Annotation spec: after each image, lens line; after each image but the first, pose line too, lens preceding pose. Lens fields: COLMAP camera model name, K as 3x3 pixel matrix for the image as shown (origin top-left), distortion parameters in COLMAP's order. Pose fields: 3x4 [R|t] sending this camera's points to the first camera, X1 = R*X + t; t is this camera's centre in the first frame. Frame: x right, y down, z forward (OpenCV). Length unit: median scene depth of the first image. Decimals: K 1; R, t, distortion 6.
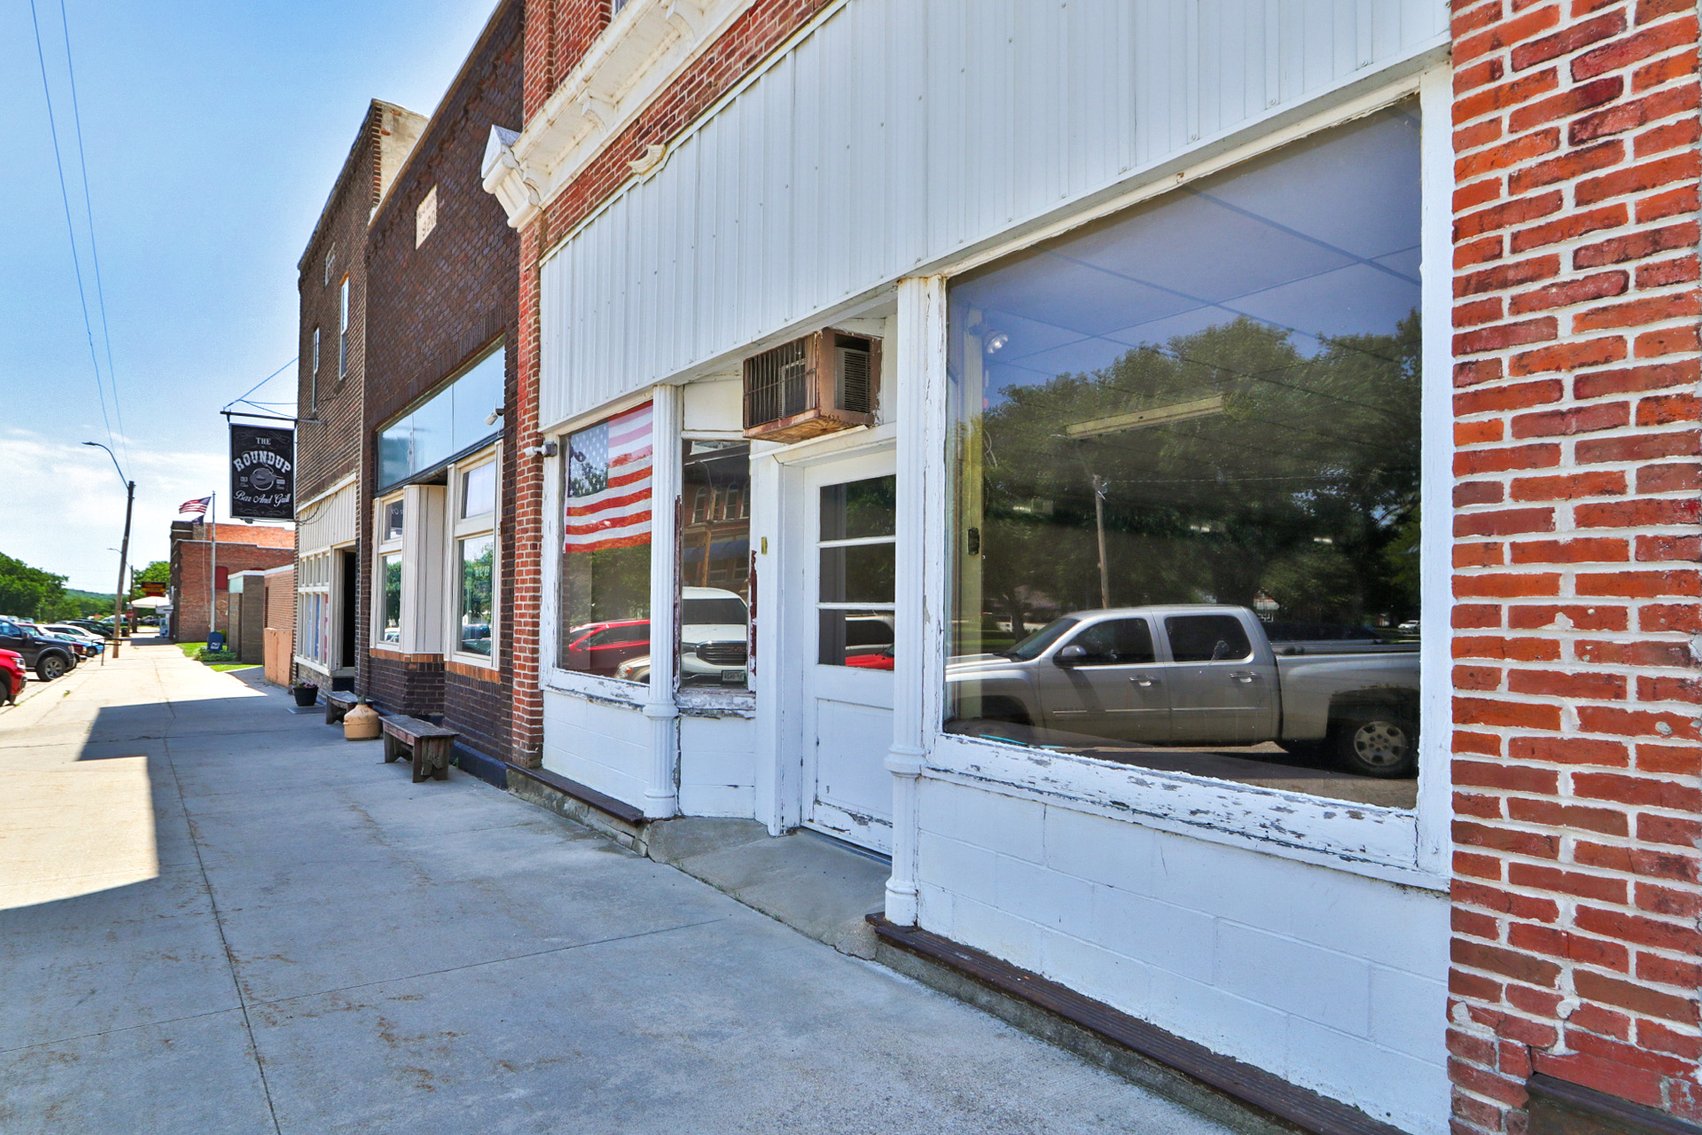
lens RADIAL K [[911.9, 0, 784.4], [0, 911.9, 570.3], [0, 0, 1]] dist [-0.017156, 0.002016]
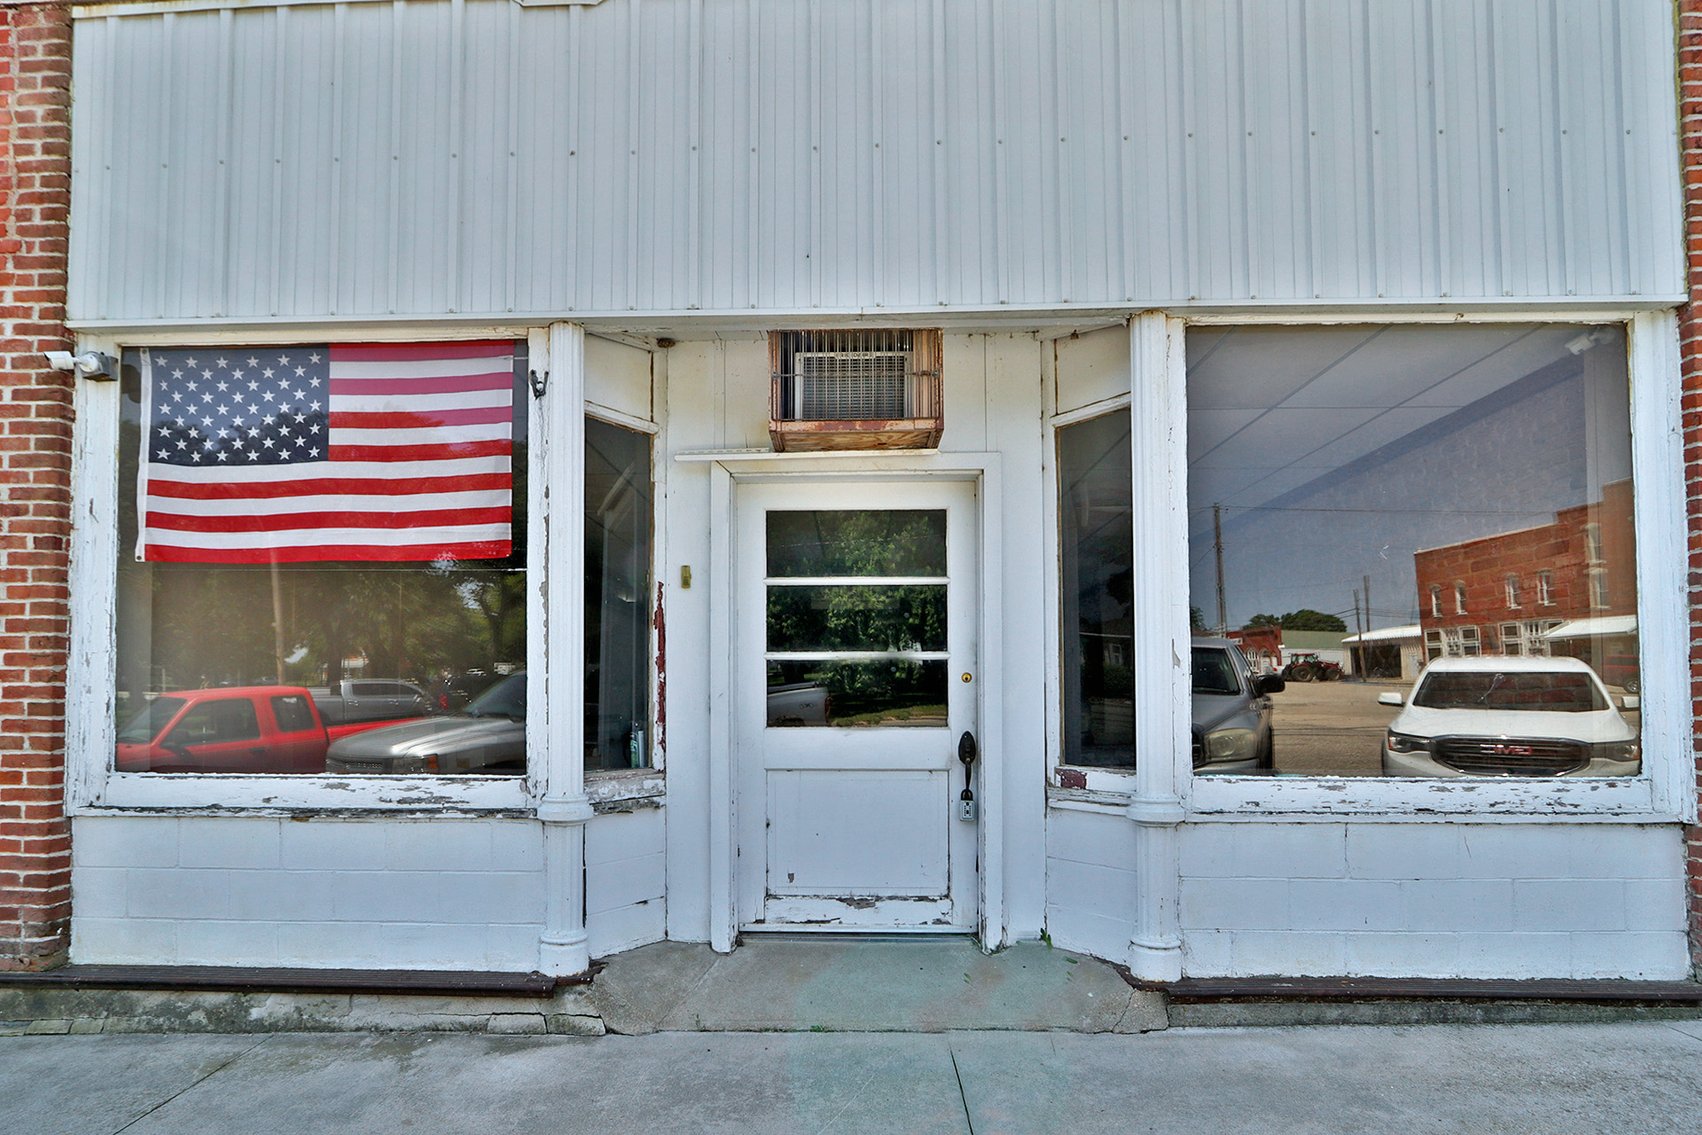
lens RADIAL K [[847.0, 0, 848.4], [0, 847.0, 647.1], [0, 0, 1]] dist [-0.014531, 0.000355]
pose [[0.609133, 0.021503, 0.792776, -0.580306], [-0.025788, 0.999641, -0.007299, 0.038483], [-0.792649, -0.015998, 0.609469, 0.536976]]
